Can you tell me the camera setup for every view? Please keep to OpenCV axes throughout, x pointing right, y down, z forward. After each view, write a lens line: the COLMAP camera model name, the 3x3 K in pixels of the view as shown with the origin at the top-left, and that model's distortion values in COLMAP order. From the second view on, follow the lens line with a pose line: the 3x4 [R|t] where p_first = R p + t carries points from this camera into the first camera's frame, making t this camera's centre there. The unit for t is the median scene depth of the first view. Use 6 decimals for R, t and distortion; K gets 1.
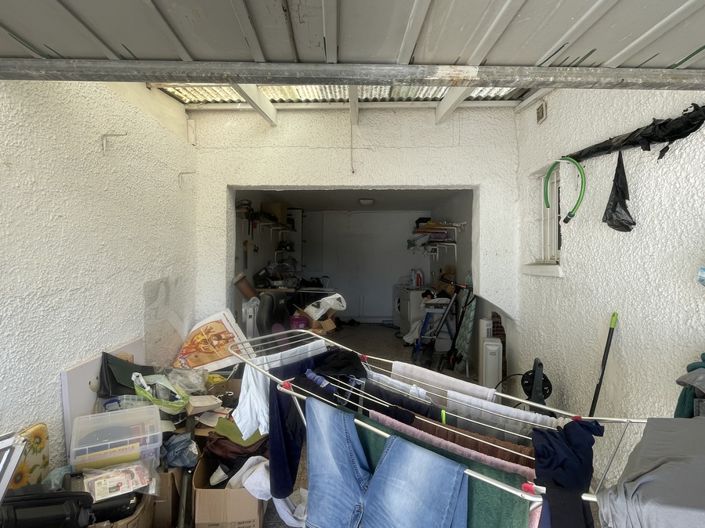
lens RADIAL K [[389.0, 0, 352.2], [0, 389.0, 262.6], [0, 0, 1]] dist [0.000130, 0.000016]
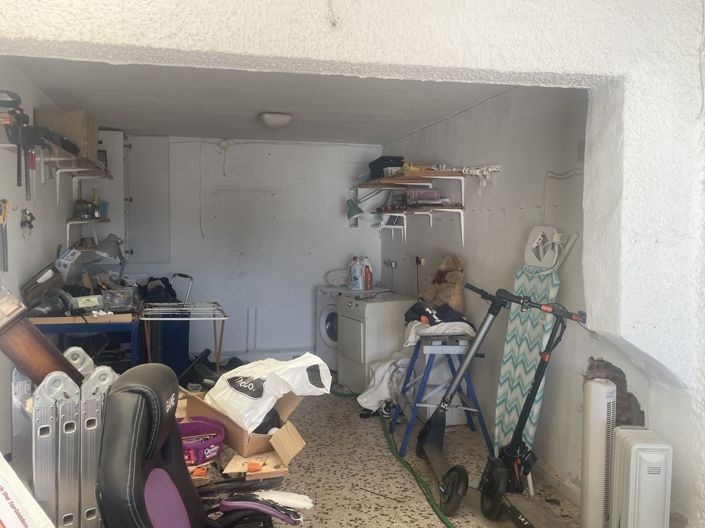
lens RADIAL K [[643.1, 0, 351.9], [0, 643.1, 263.7], [0, 0, 1]] dist [0.051298, 0.000000]
pose [[0.966927, -0.016040, 0.254547, -0.085797], [0.003817, 0.998819, 0.048444, -0.019597], [-0.255023, -0.045870, 0.965846, 0.229886]]
